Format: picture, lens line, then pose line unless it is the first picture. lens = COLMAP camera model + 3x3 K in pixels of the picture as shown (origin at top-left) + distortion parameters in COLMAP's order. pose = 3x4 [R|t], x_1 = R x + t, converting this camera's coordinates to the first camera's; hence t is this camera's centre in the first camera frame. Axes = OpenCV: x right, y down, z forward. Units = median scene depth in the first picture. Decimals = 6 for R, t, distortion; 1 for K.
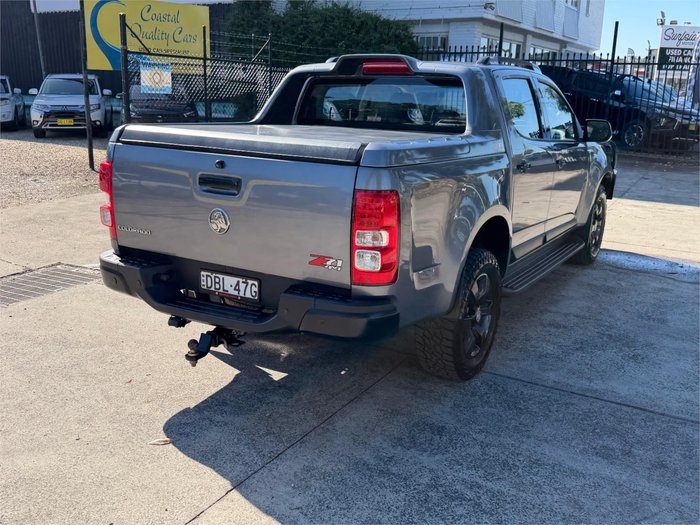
lens RADIAL K [[683.6, 0, 340.6], [0, 683.6, 262.1], [0, 0, 1]] dist [0.171655, -0.368815]
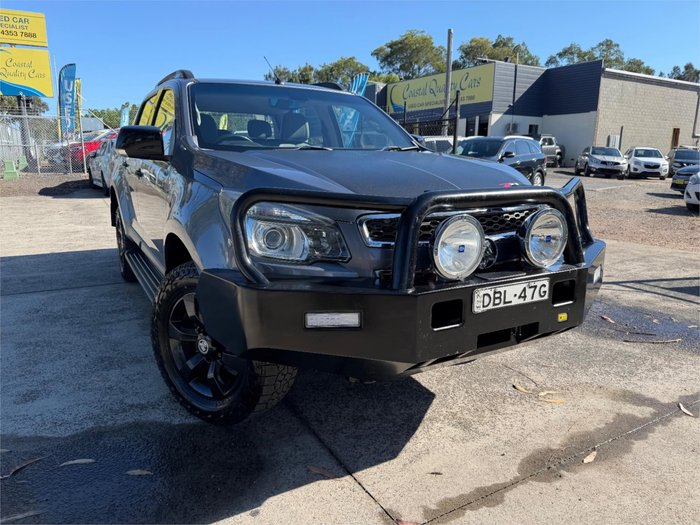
lens RADIAL K [[492.2, 0, 349.5], [0, 492.2, 285.1], [0, 0, 1]] dist [-0.005941, -0.002696]
pose [[-0.491850, 0.189194, -0.849876, 0.992380], [-0.234889, 0.911082, 0.338757, -0.384045], [0.838398, 0.366244, -0.403676, 2.023963]]
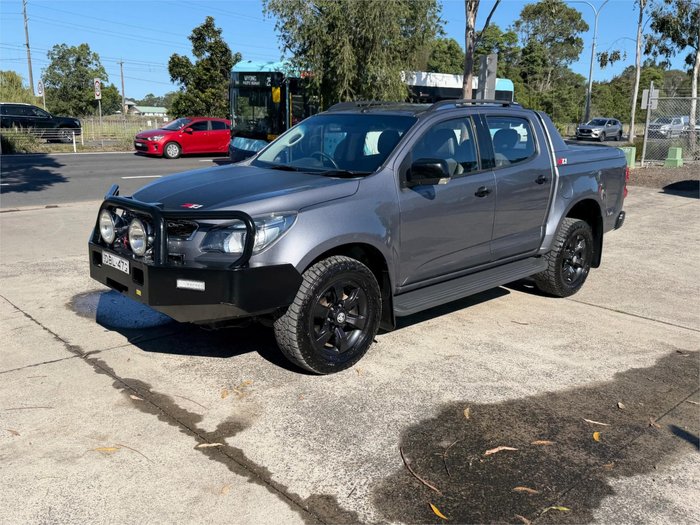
lens RADIAL K [[620.1, 0, 345.6], [0, 620.1, 254.8], [0, 0, 1]] dist [0.103094, -0.166533]
pose [[-0.963809, -0.101144, 0.246661, -0.022988], [0.020652, 0.894128, 0.447336, -0.702497], [-0.265792, 0.436240, -0.859679, 2.709423]]
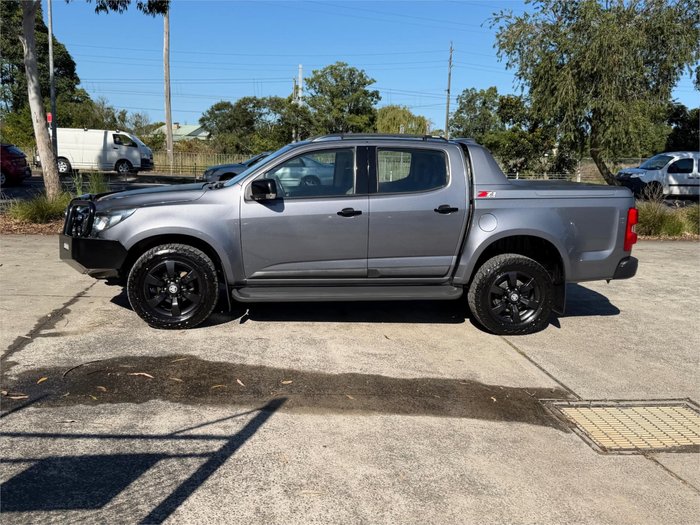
lens RADIAL K [[683.6, 0, 340.6], [0, 683.6, 262.1], [0, 0, 1]] dist [0.171655, -0.368815]
pose [[-0.619691, -0.171859, 0.765799, -1.173313], [0.147160, 0.932983, 0.328462, -0.663808], [-0.770926, 0.316240, -0.552870, 2.429319]]
